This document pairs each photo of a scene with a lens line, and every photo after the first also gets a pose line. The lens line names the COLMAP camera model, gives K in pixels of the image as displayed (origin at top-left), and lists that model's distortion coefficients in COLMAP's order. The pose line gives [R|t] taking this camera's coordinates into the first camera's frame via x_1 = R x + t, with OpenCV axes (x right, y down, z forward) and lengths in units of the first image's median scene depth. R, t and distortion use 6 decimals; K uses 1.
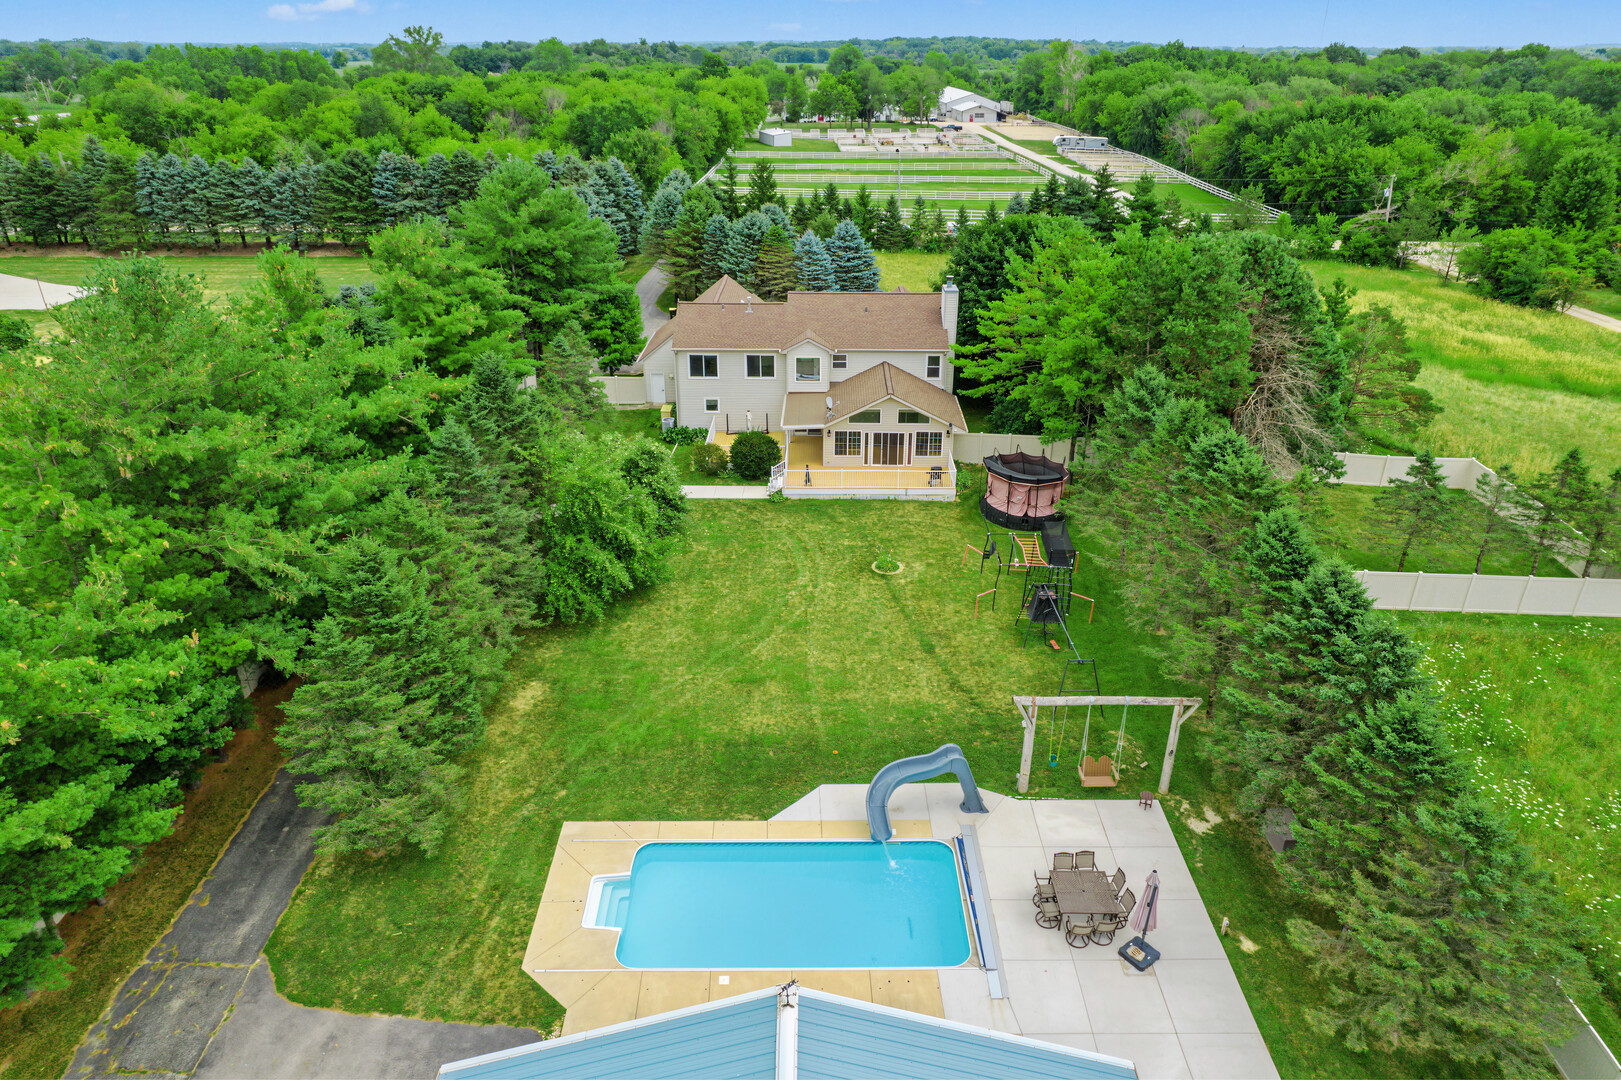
lens RADIAL K [[1056.8, 0, 823.0], [0, 1056.8, 539.9], [0, 0, 1]] dist [-0.062737, 0.047361]
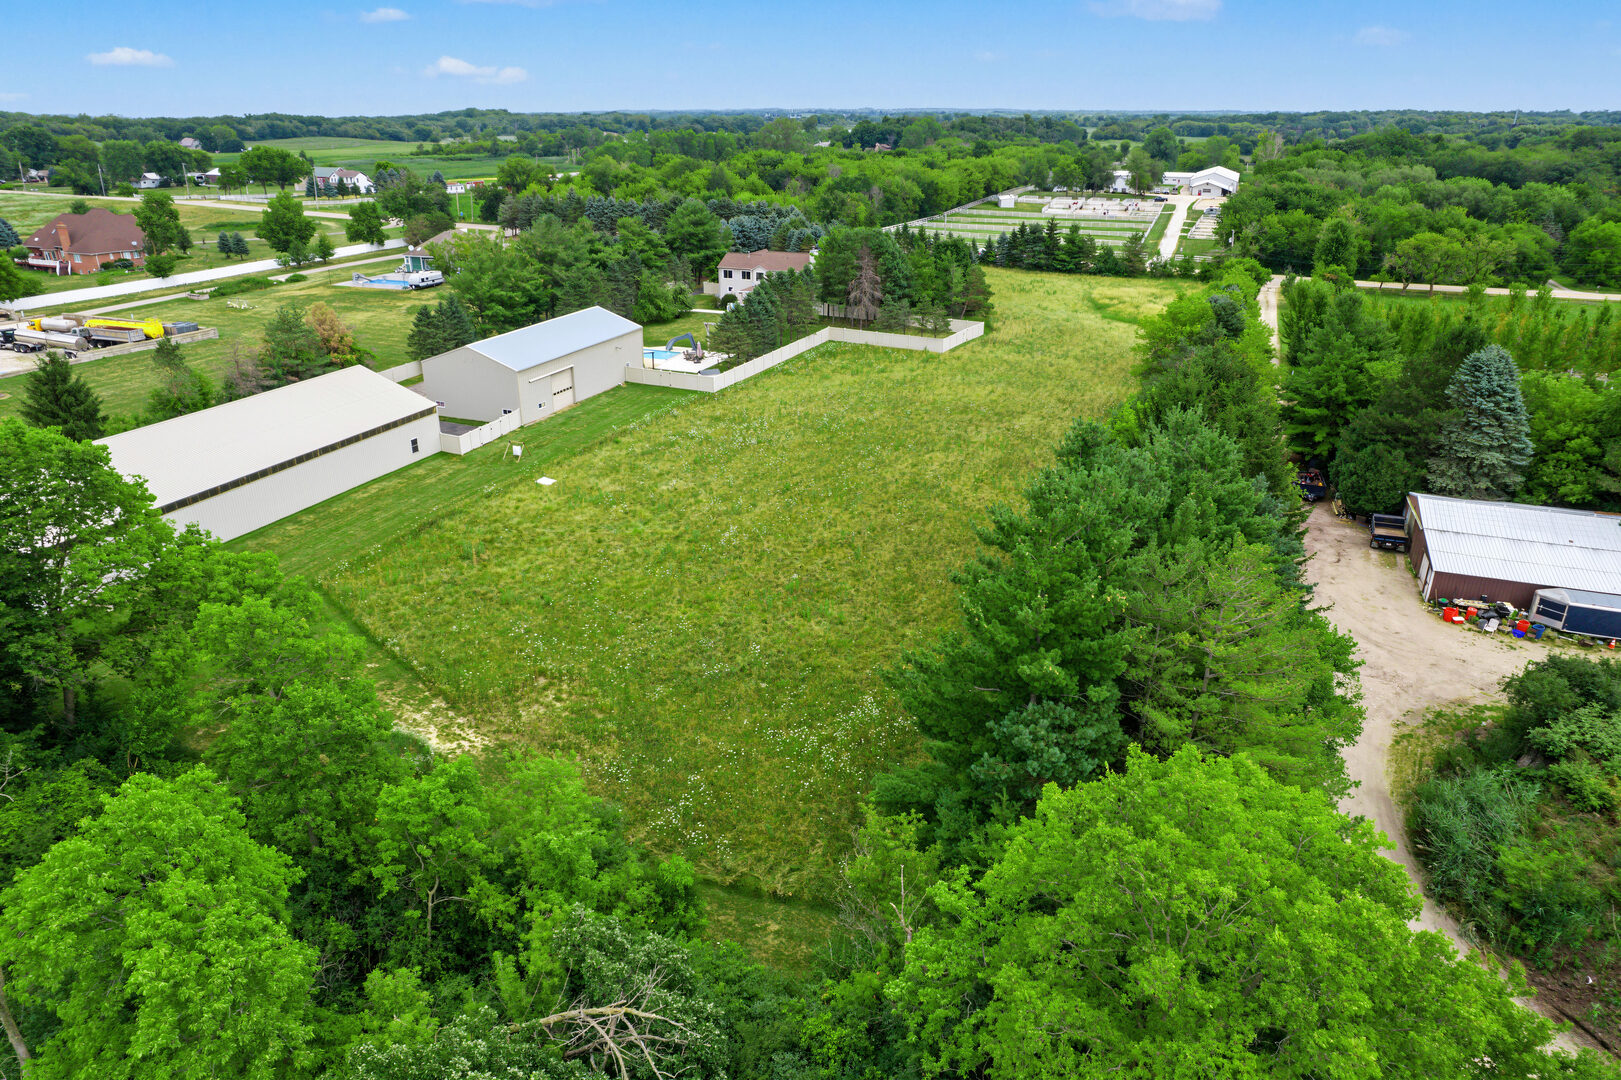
lens RADIAL K [[1056.8, 0, 799.4], [0, 1056.8, 549.2], [0, 0, 1]] dist [-0.062737, 0.047361]
pose [[0.915600, 0.150236, -0.372969, 1.220794], [-0.167346, 0.985803, -0.013725, 0.565929], [0.365612, 0.074982, 0.927742, -1.481195]]
